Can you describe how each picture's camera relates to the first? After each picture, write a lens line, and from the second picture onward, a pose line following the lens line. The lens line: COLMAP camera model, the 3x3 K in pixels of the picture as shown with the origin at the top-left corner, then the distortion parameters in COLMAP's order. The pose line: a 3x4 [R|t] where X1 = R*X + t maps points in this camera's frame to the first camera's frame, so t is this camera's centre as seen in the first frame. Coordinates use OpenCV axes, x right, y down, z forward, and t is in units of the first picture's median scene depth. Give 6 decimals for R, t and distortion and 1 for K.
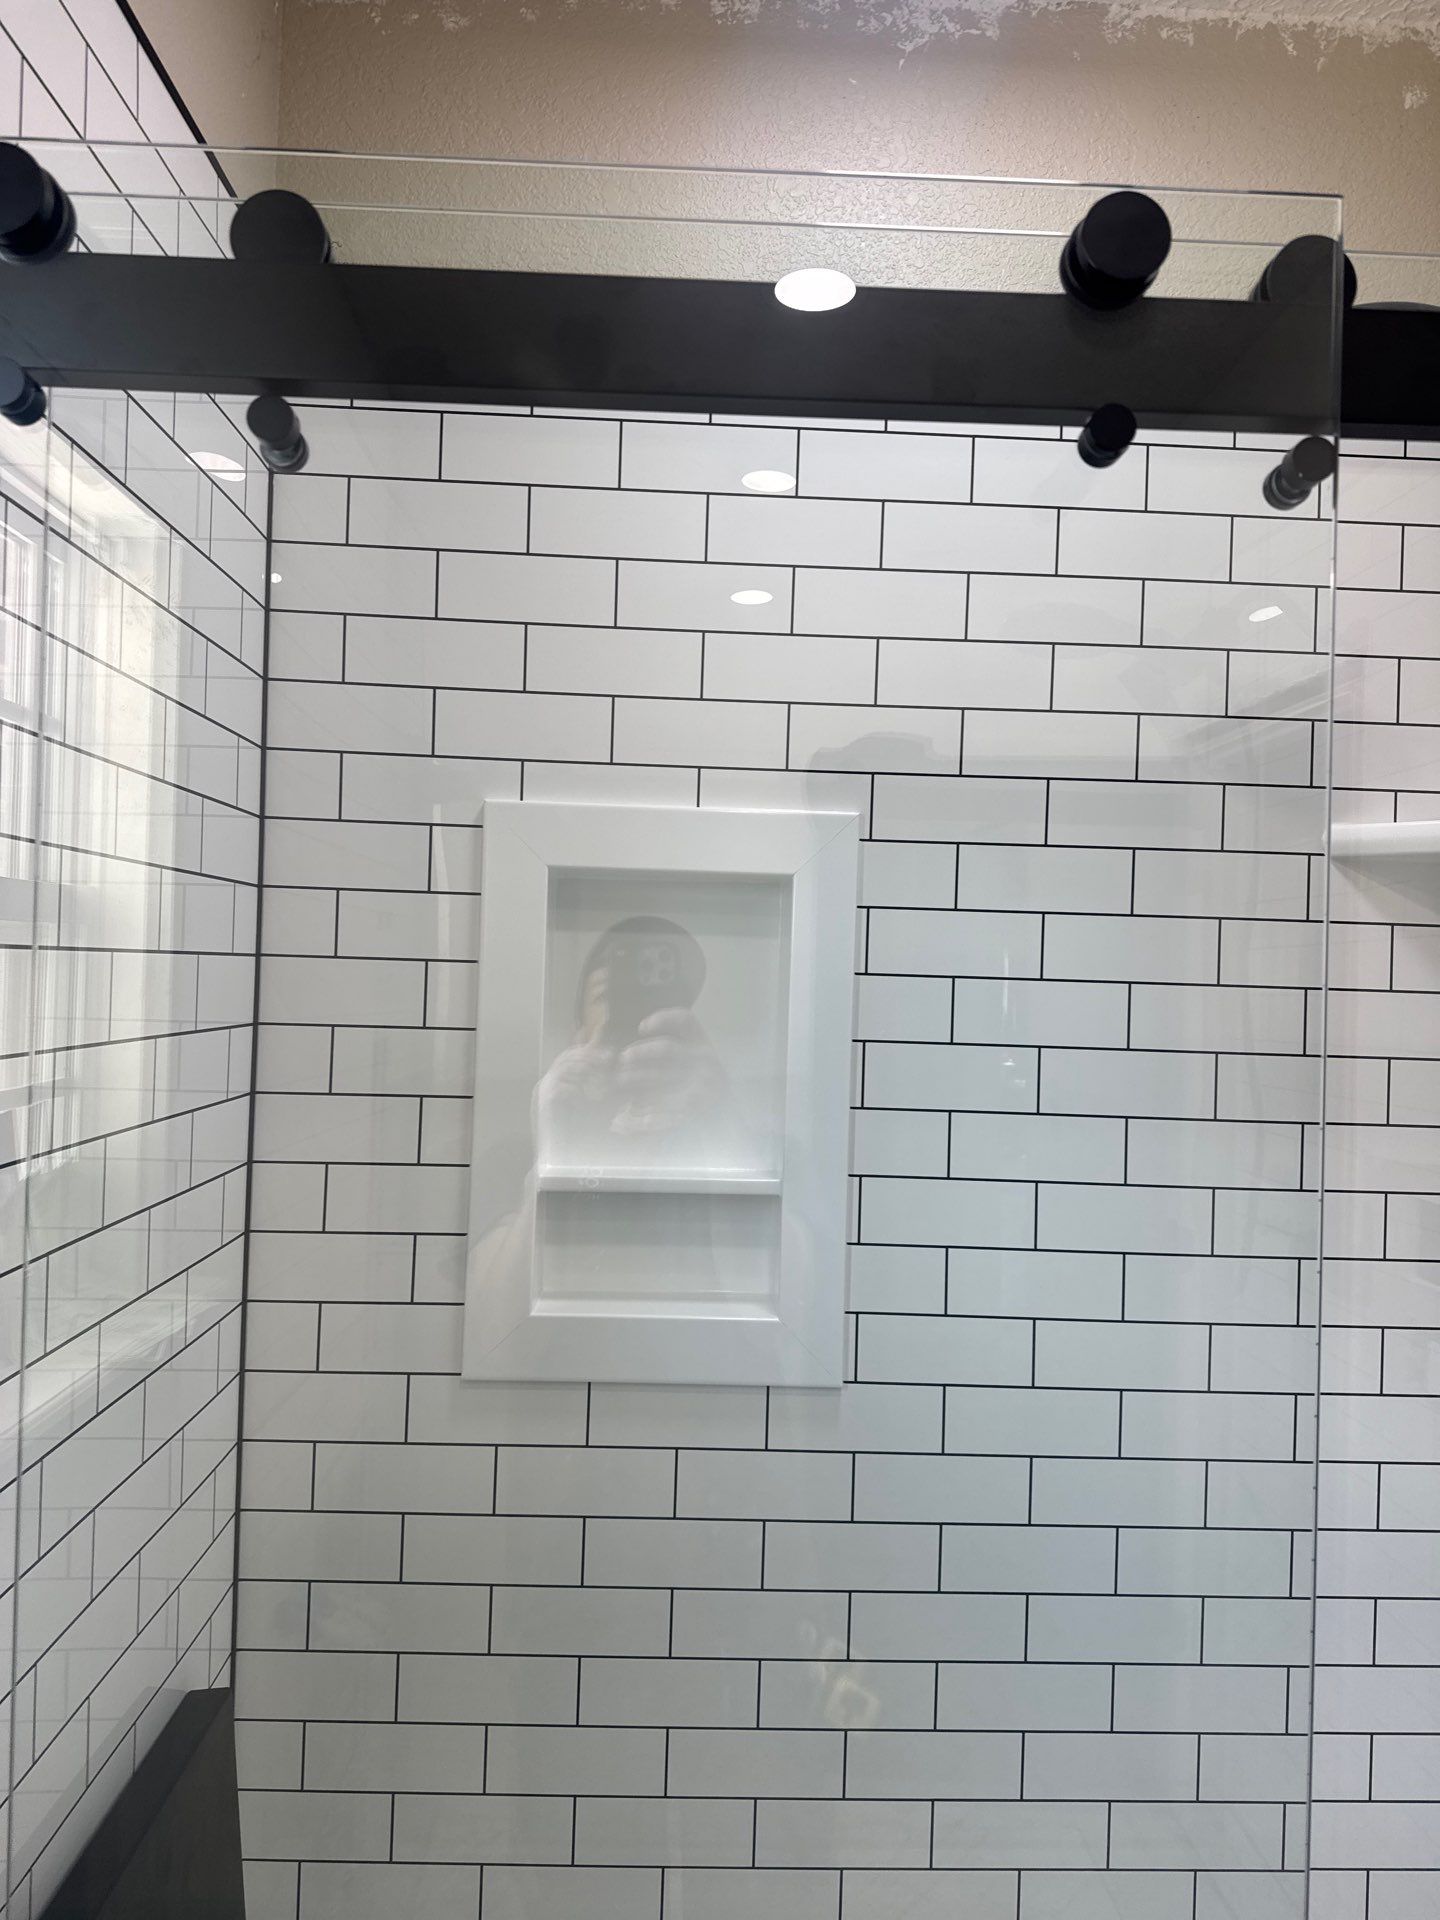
lens RADIAL K [[1401.4, 0, 709.7], [0, 1401.4, 962.6], [0, 0, 1]] dist [0.048768, -0.037845]
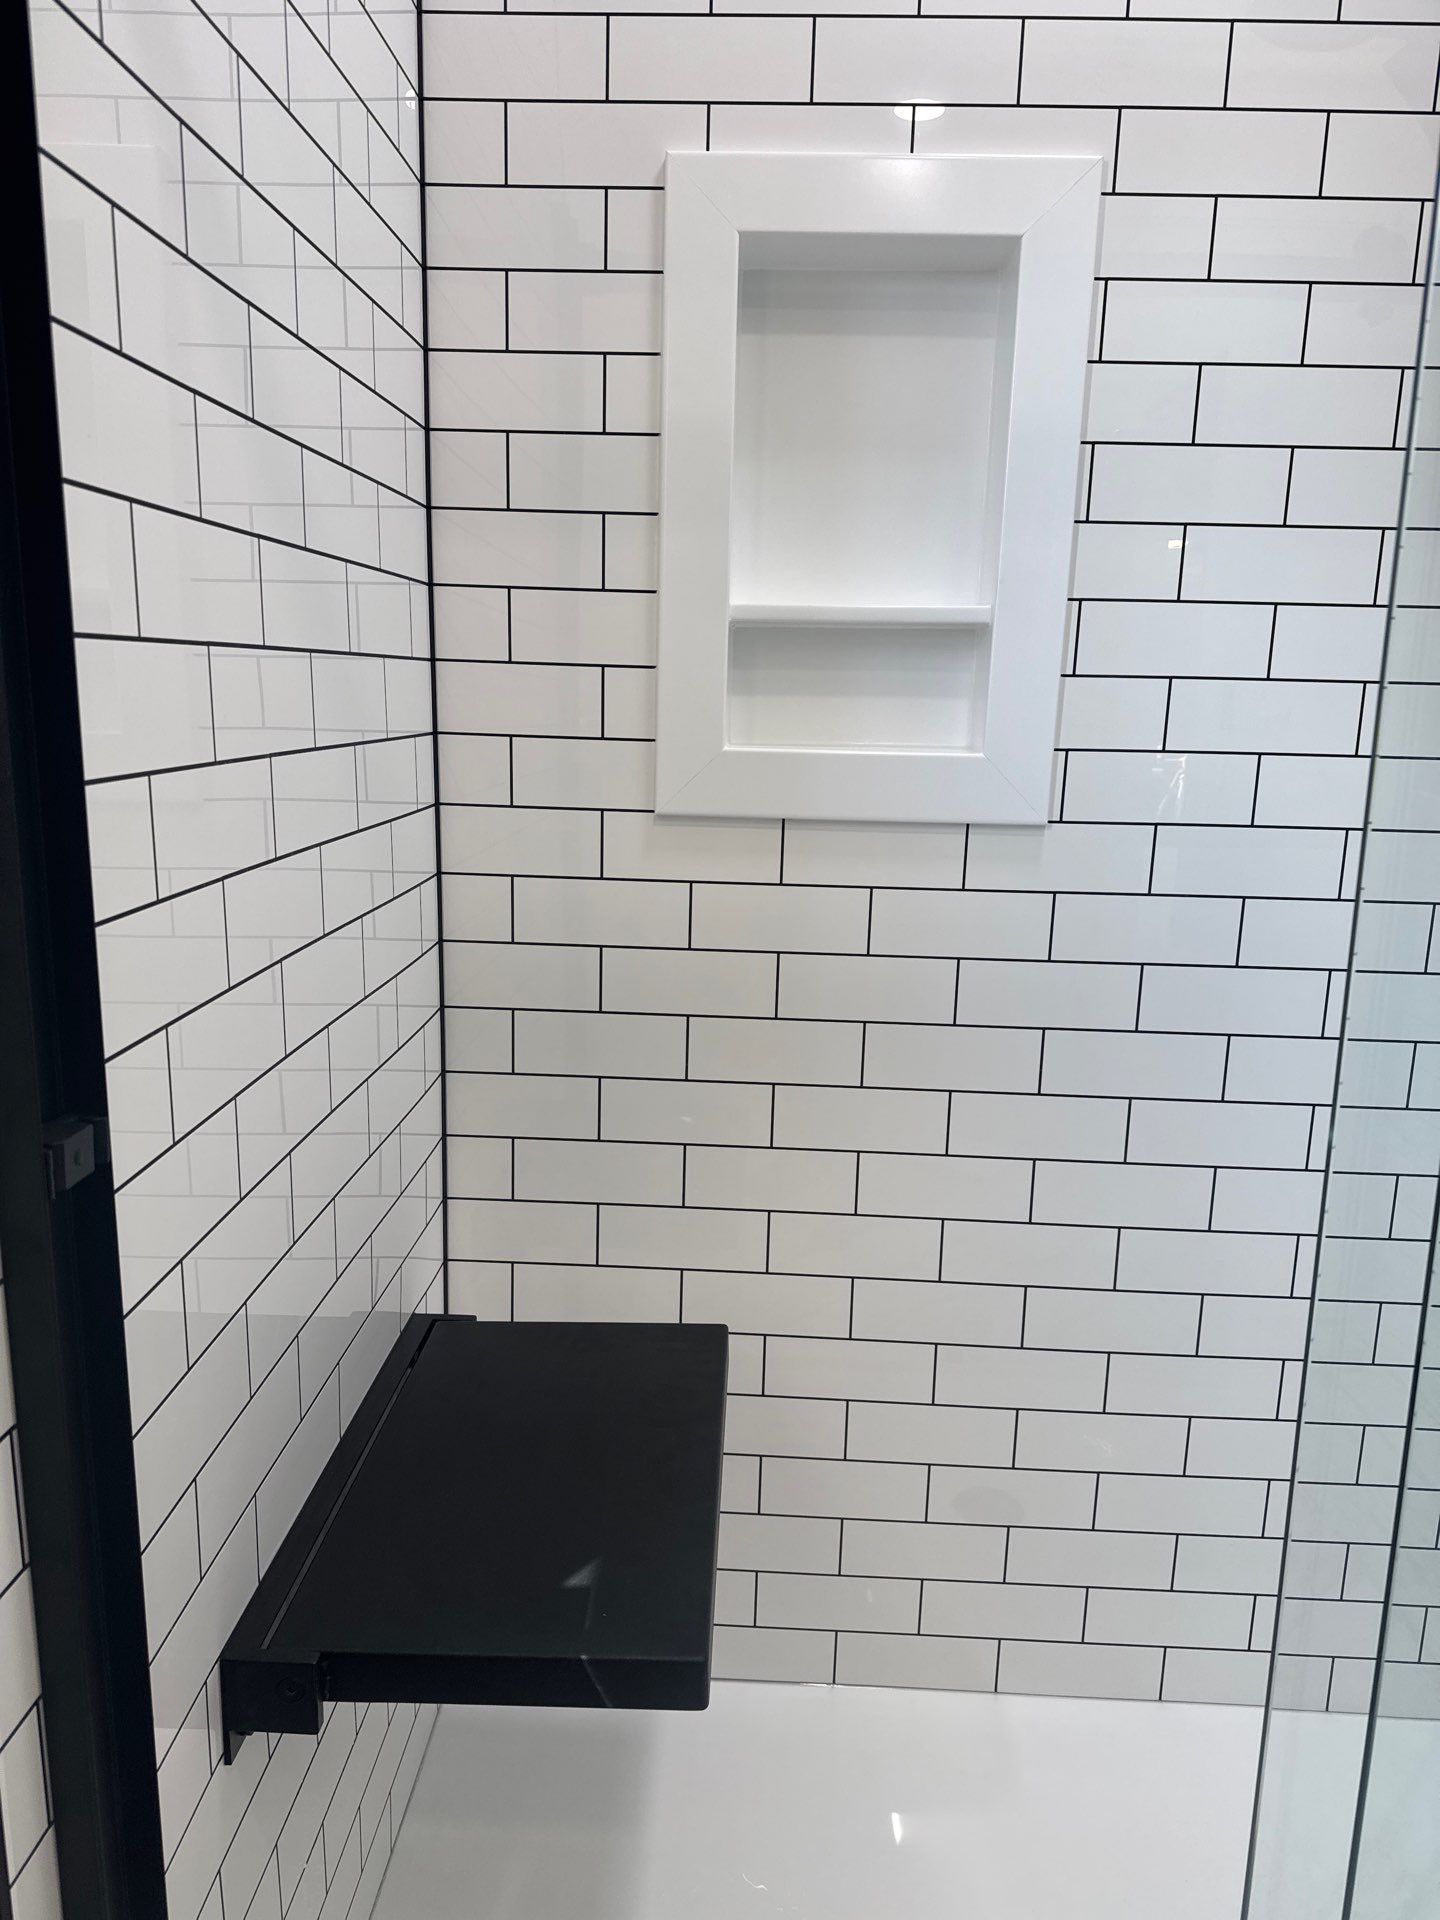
lens RADIAL K [[1350.8, 0, 719.6], [0, 1350.8, 969.1], [0, 0, 1]] dist [0.035779, -0.037402]
pose [[0.996927, 0.011112, -0.077550, -0.055916], [0.006444, 0.974904, 0.222533, 0.189159], [0.078077, -0.222349, 0.971836, 0.063789]]
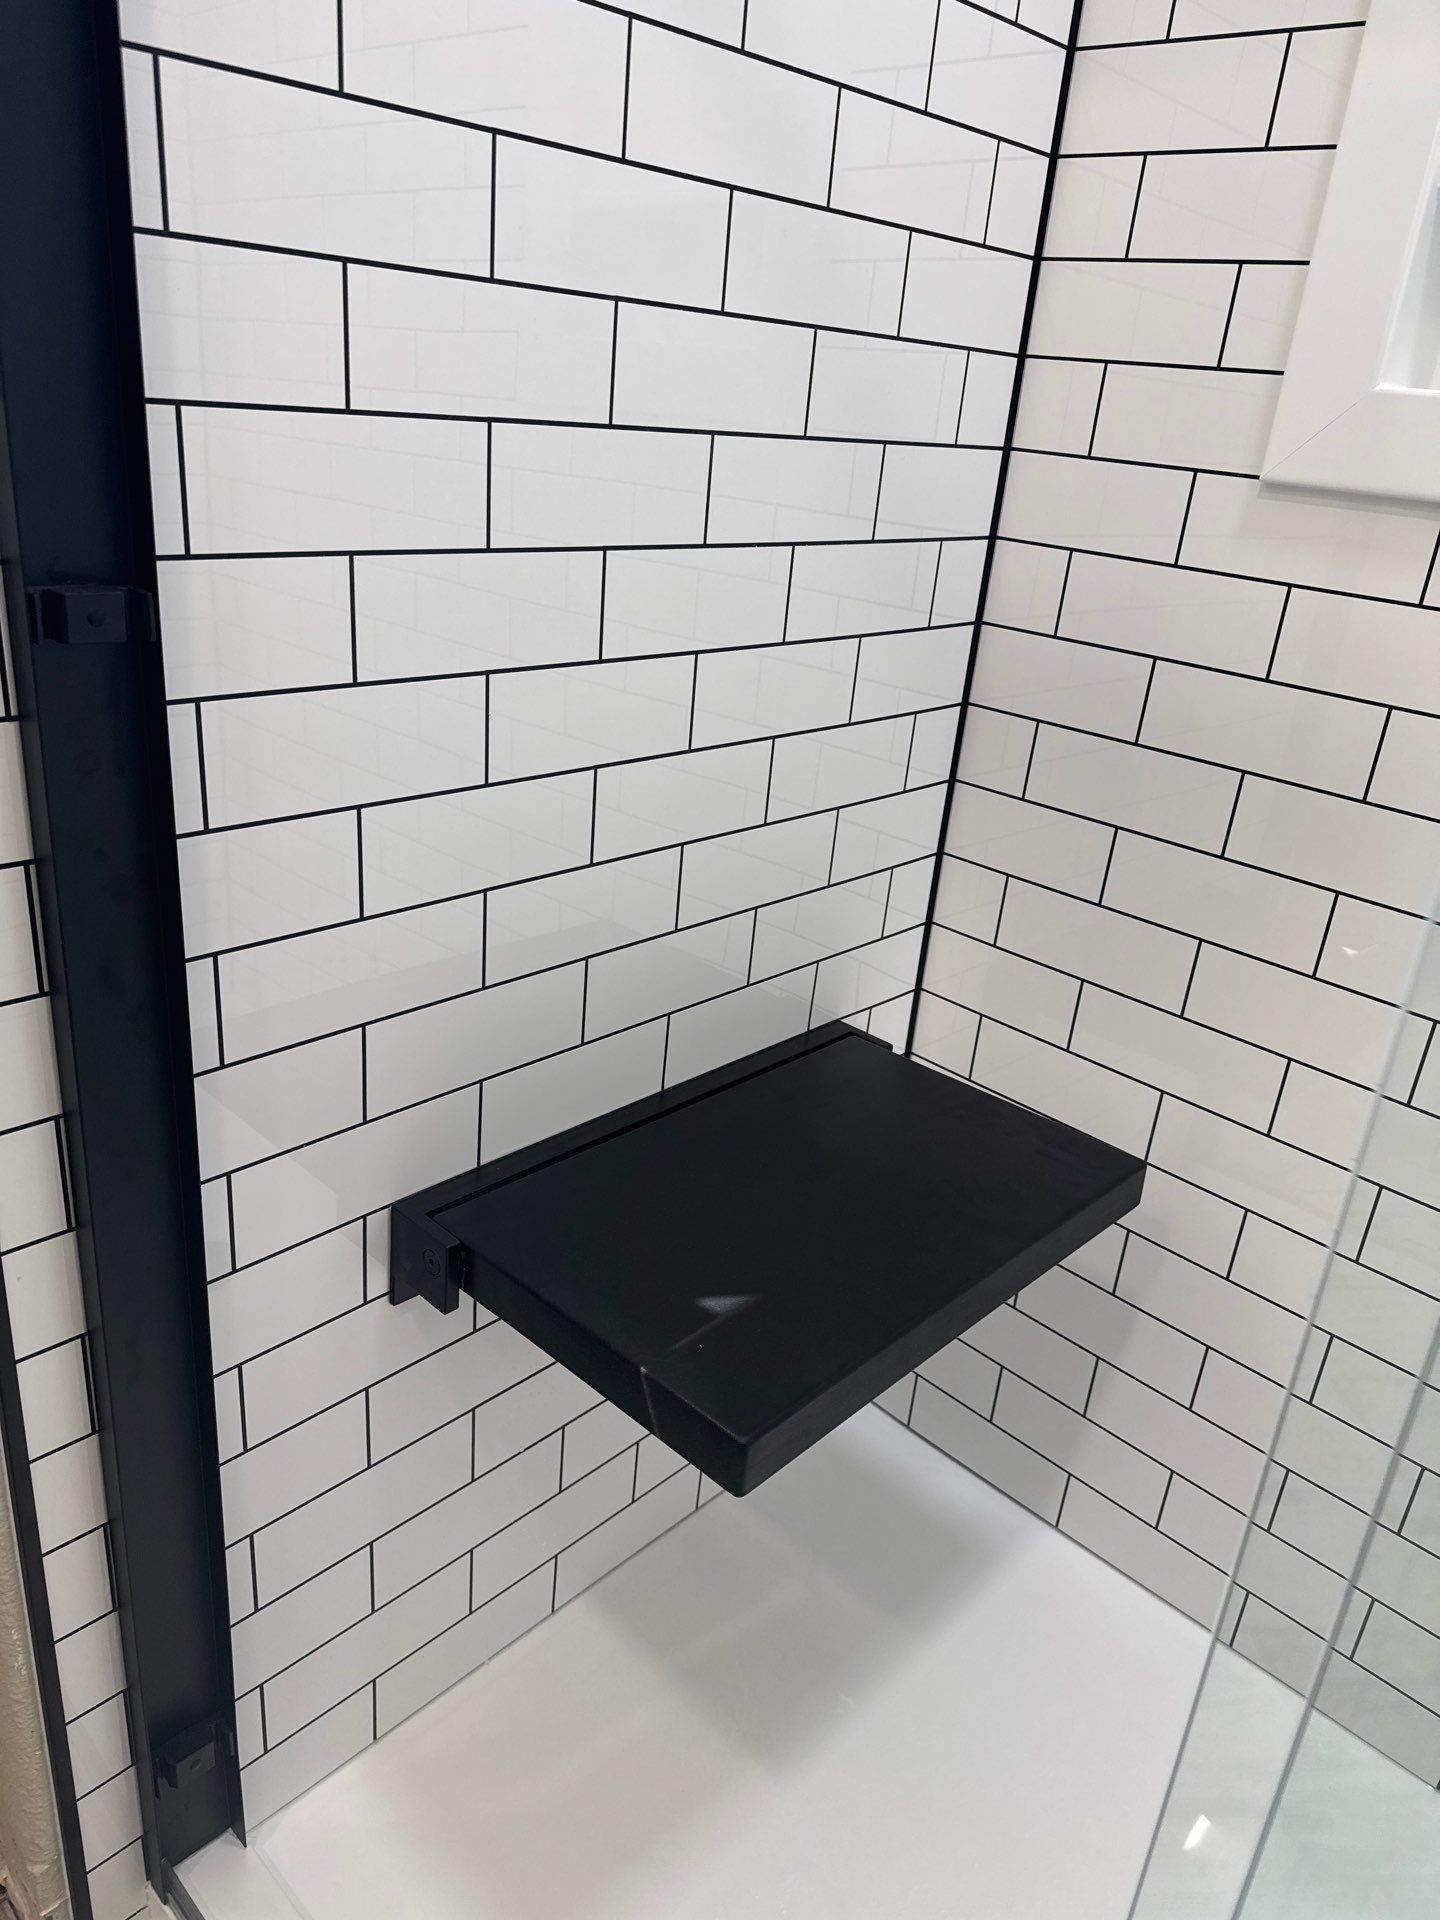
lens RADIAL K [[1365.5, 0, 719.4], [0, 1365.5, 974.1], [0, 0, 1]] dist [0.053885, -0.041701]
pose [[0.697125, 0.310926, -0.646020, 0.160708], [-0.055968, 0.921919, 0.383319, 0.268933], [0.714762, -0.231064, 0.660095, 0.278354]]
